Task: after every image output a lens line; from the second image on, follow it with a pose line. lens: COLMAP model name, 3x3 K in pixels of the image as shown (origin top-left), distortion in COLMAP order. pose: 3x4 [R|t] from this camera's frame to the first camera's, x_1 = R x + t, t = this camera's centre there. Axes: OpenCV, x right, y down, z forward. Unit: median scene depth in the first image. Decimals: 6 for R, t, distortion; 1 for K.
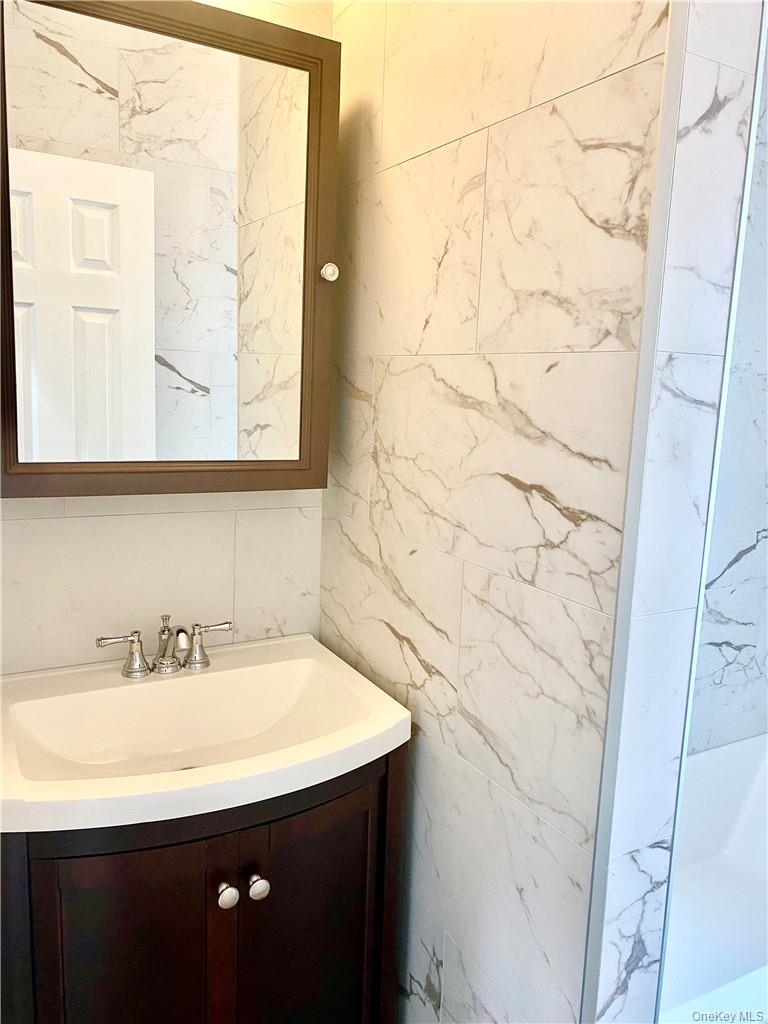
lens RADIAL K [[781.4, 0, 377.7], [0, 781.4, 507.2], [0, 0, 1]] dist [0.050808, -0.056207]
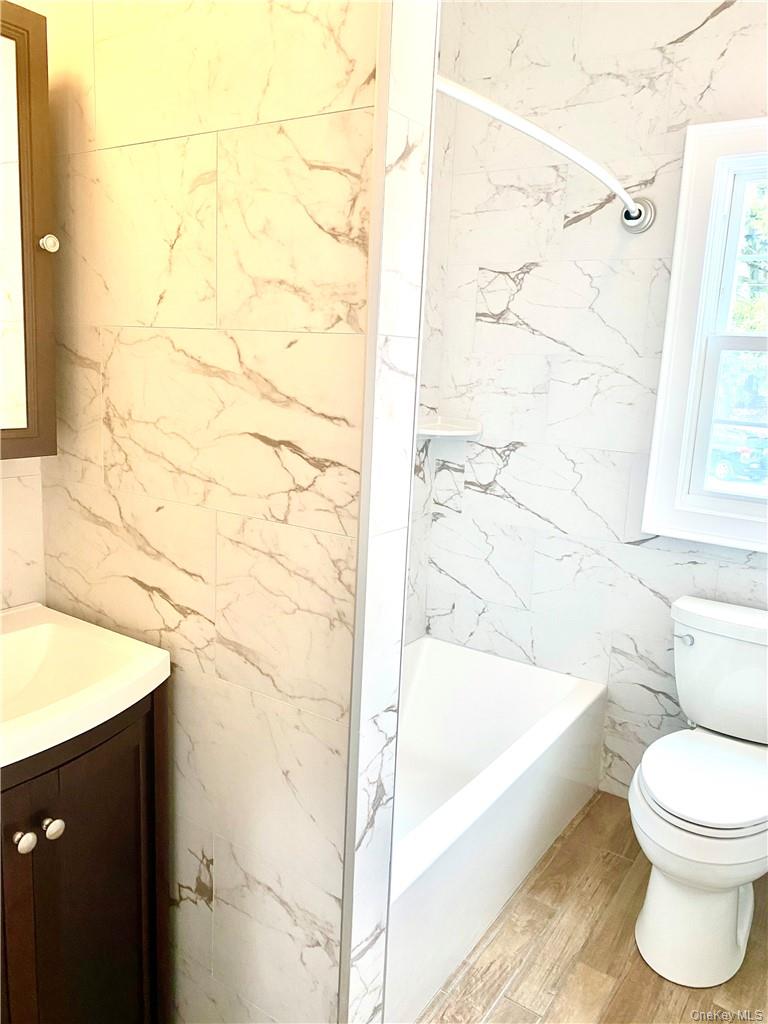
lens RADIAL K [[781.4, 0, 380.2], [0, 781.4, 506.5], [0, 0, 1]] dist [0.050808, -0.056207]
pose [[0.895812, -0.081240, 0.436945, -0.188723], [0.061216, 0.996335, 0.059743, 0.009417], [-0.440197, -0.026770, 0.897502, -0.149513]]
